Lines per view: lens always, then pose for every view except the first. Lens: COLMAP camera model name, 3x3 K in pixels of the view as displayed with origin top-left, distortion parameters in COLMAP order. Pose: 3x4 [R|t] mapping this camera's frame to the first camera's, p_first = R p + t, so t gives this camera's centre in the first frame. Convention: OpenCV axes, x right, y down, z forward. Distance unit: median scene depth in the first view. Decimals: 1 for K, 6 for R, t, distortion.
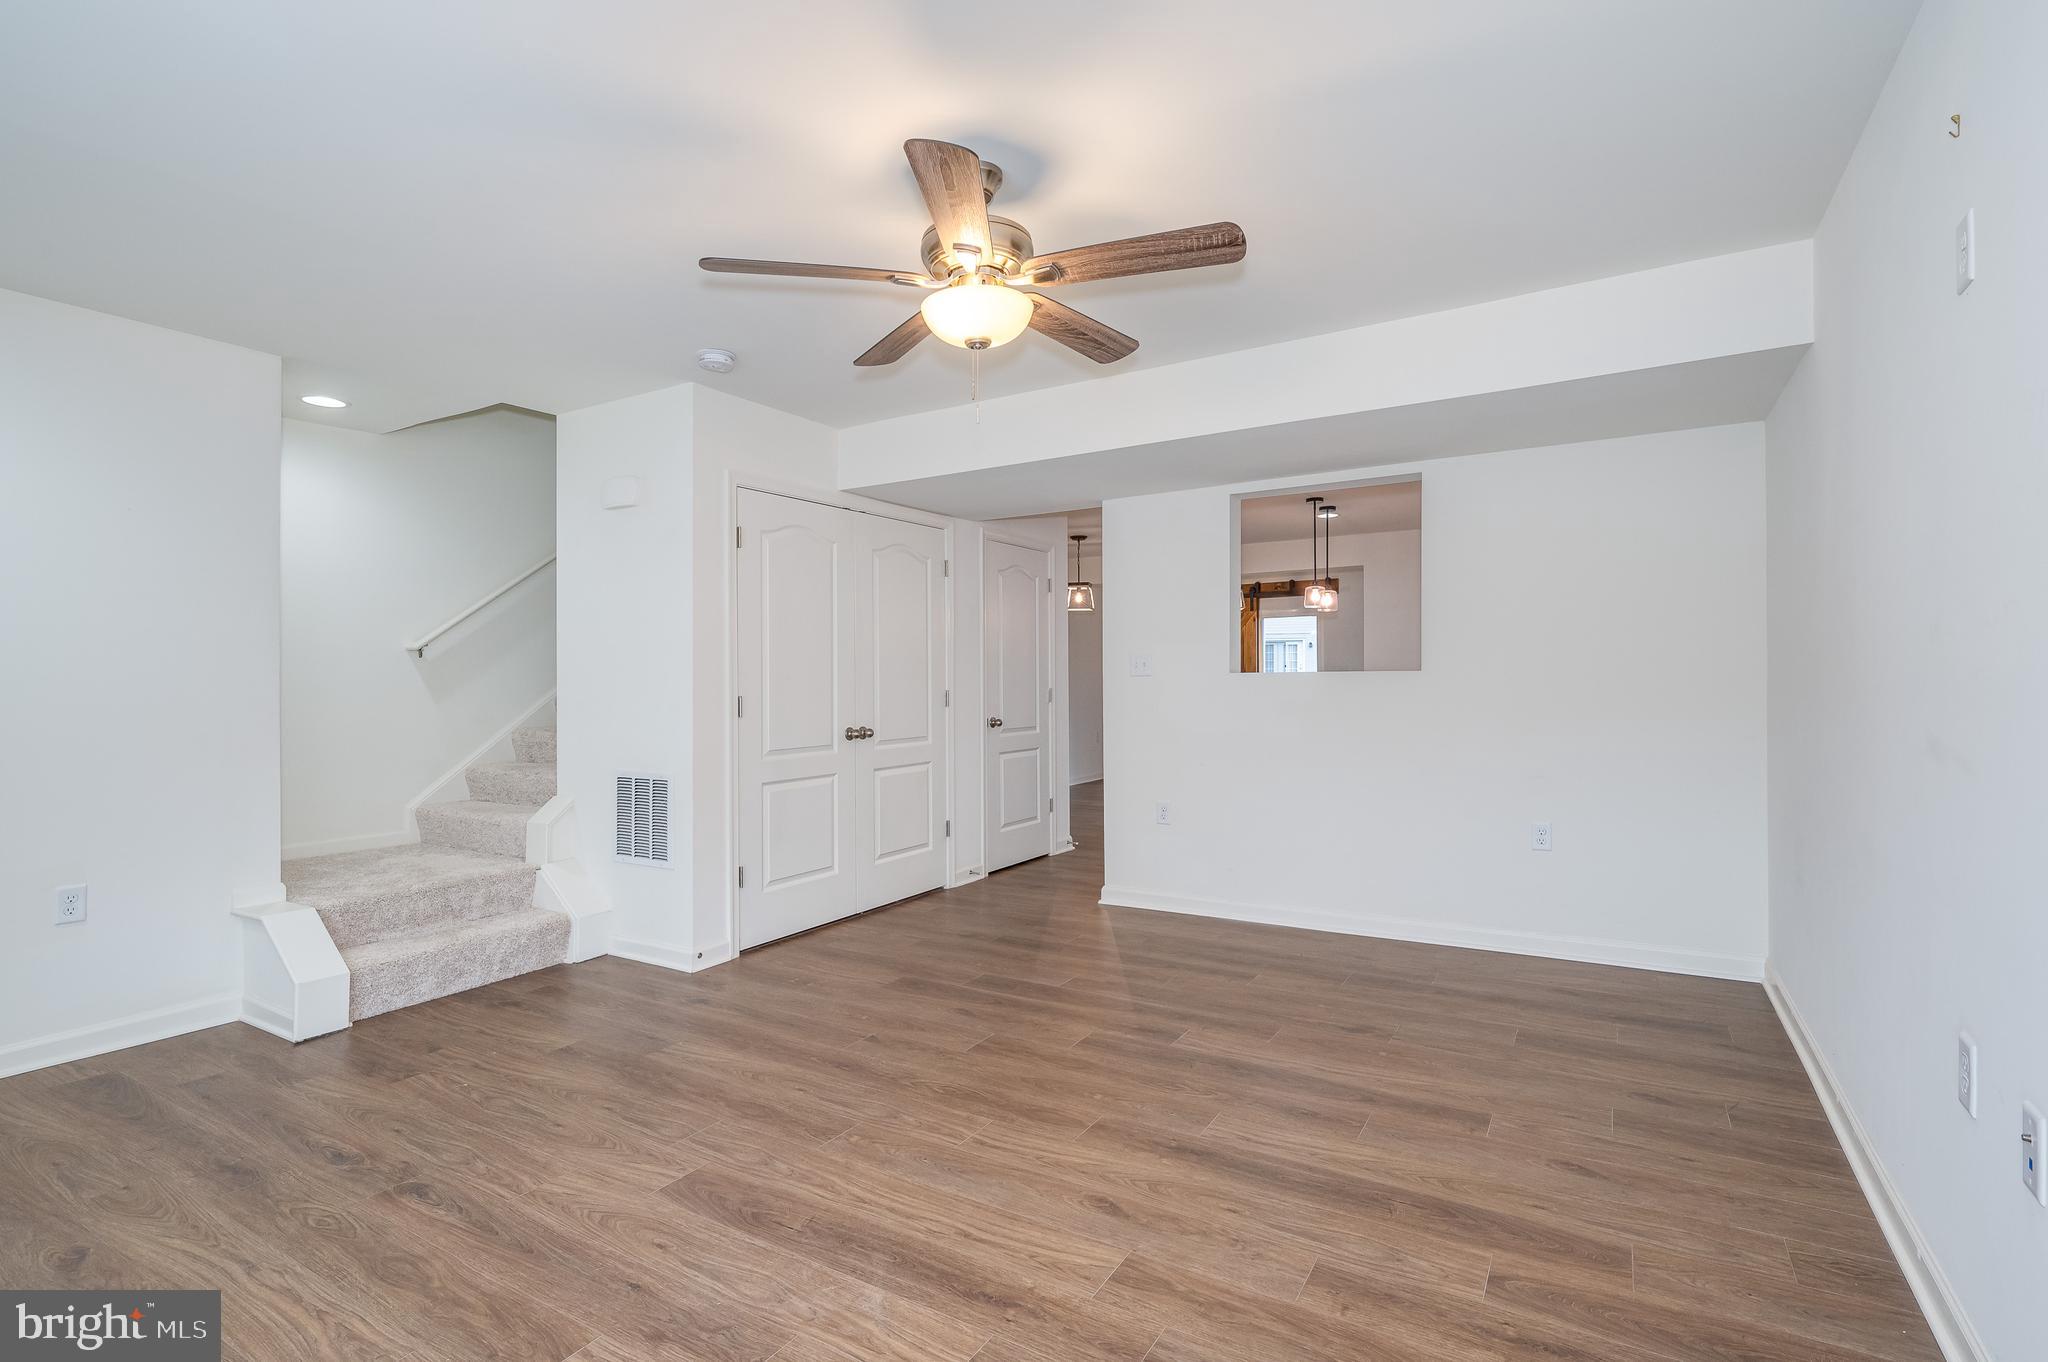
lens RADIAL K [[954.4, 0, 1050.6], [0, 954.4, 683.9], [0, 0, 1]] dist [-0.000979, -0.000249]
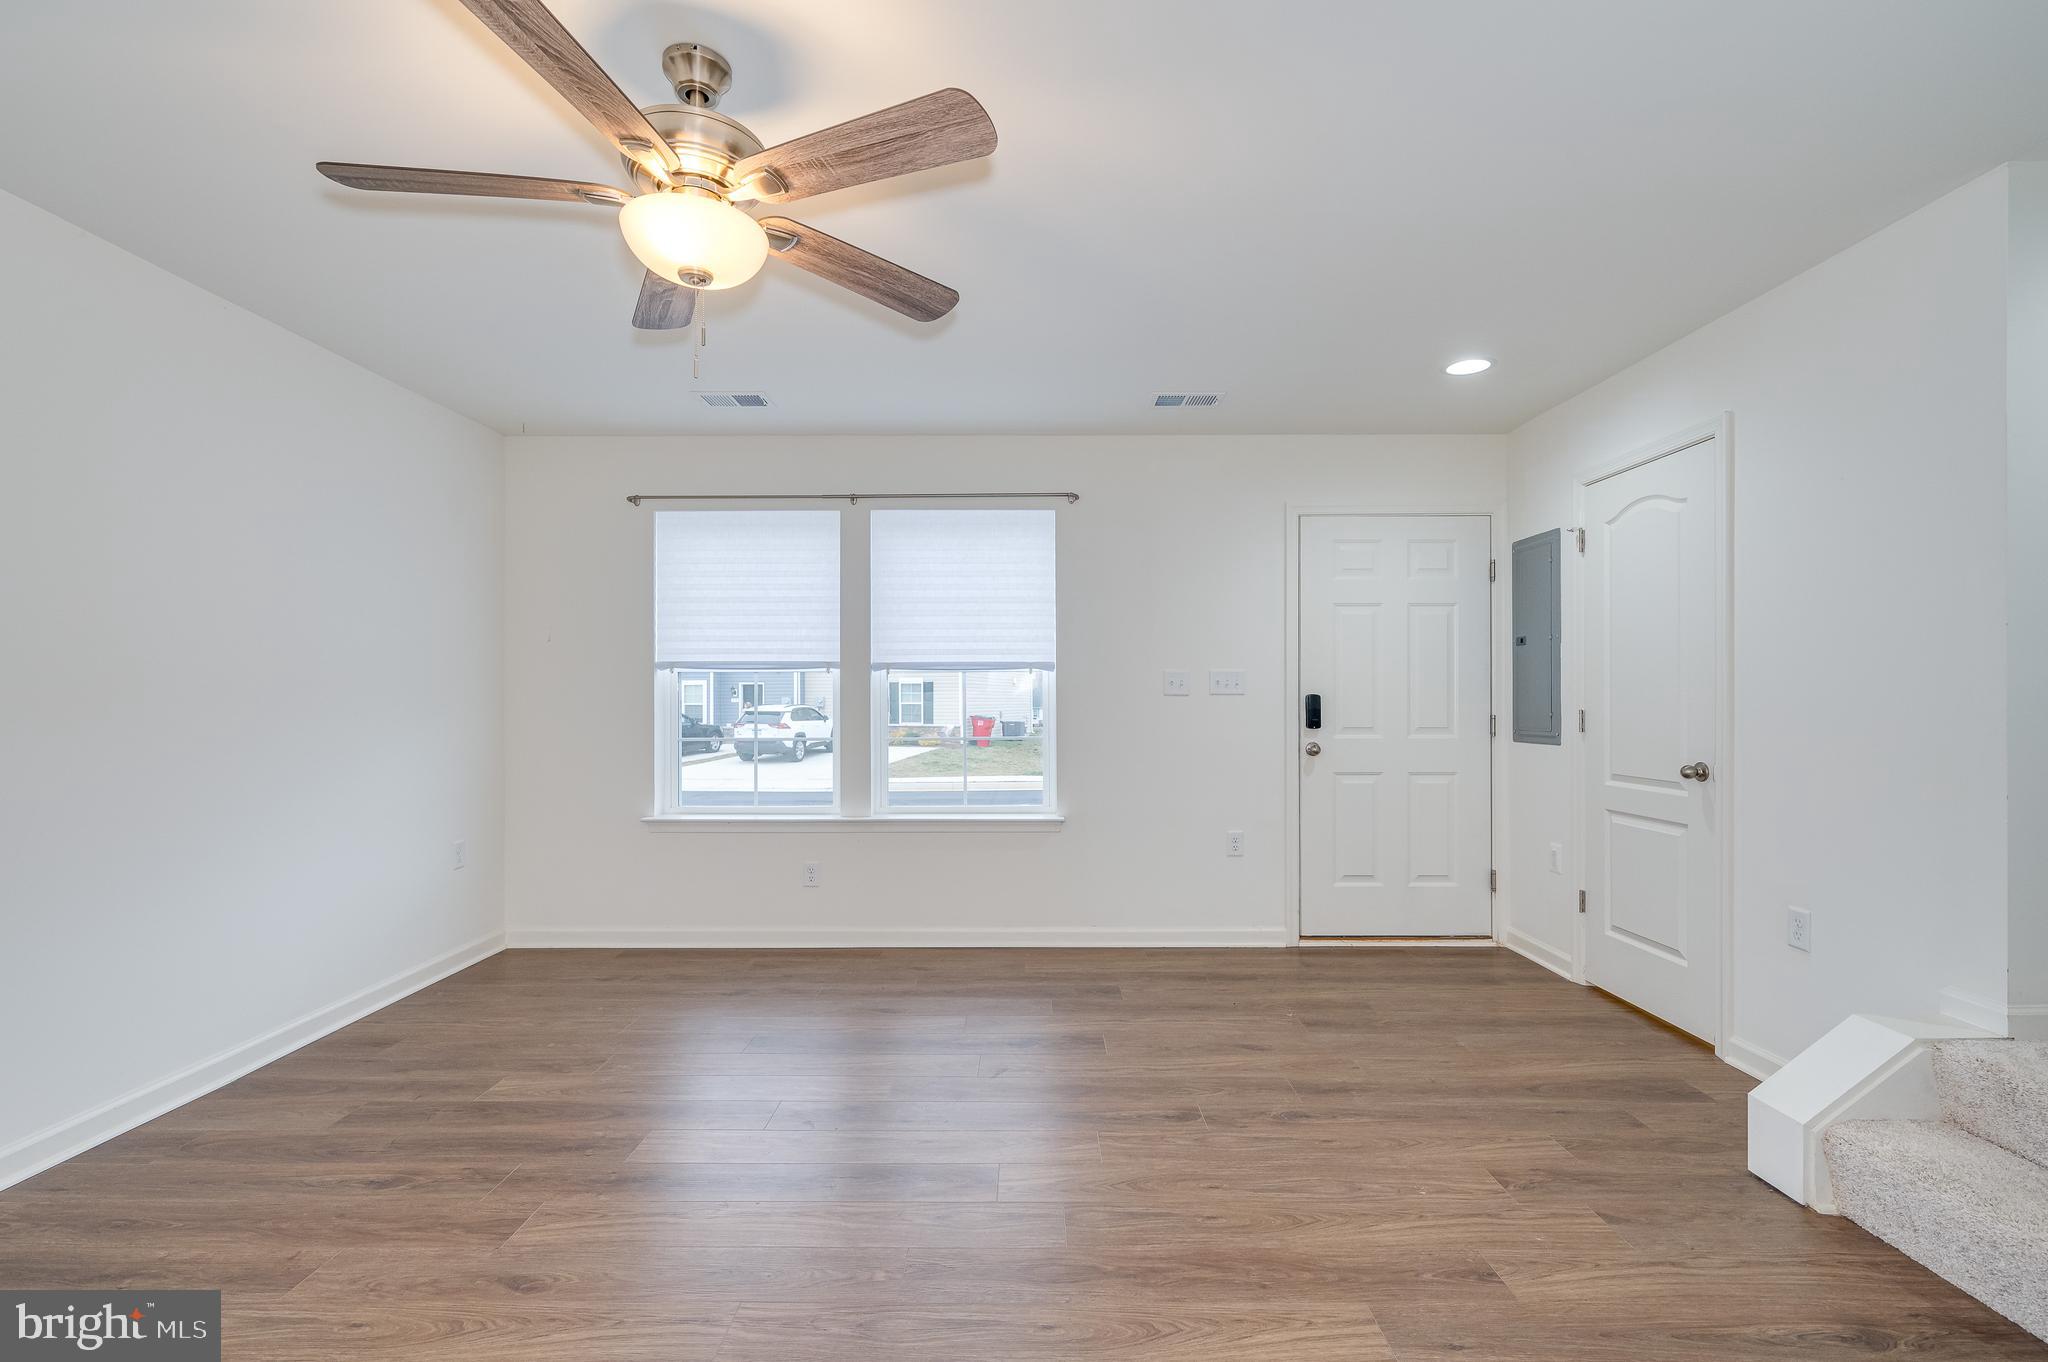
lens RADIAL K [[907.4, 0, 1036.6], [0, 907.4, 744.9], [0, 0, 1]] dist [-0.000378, 0.000123]
pose [[-0.861915, 0.039666, -0.505499, 0.046505], [0.011781, 0.998233, 0.058242, -0.007084], [0.506916, 0.044244, -0.860859, 1.682161]]
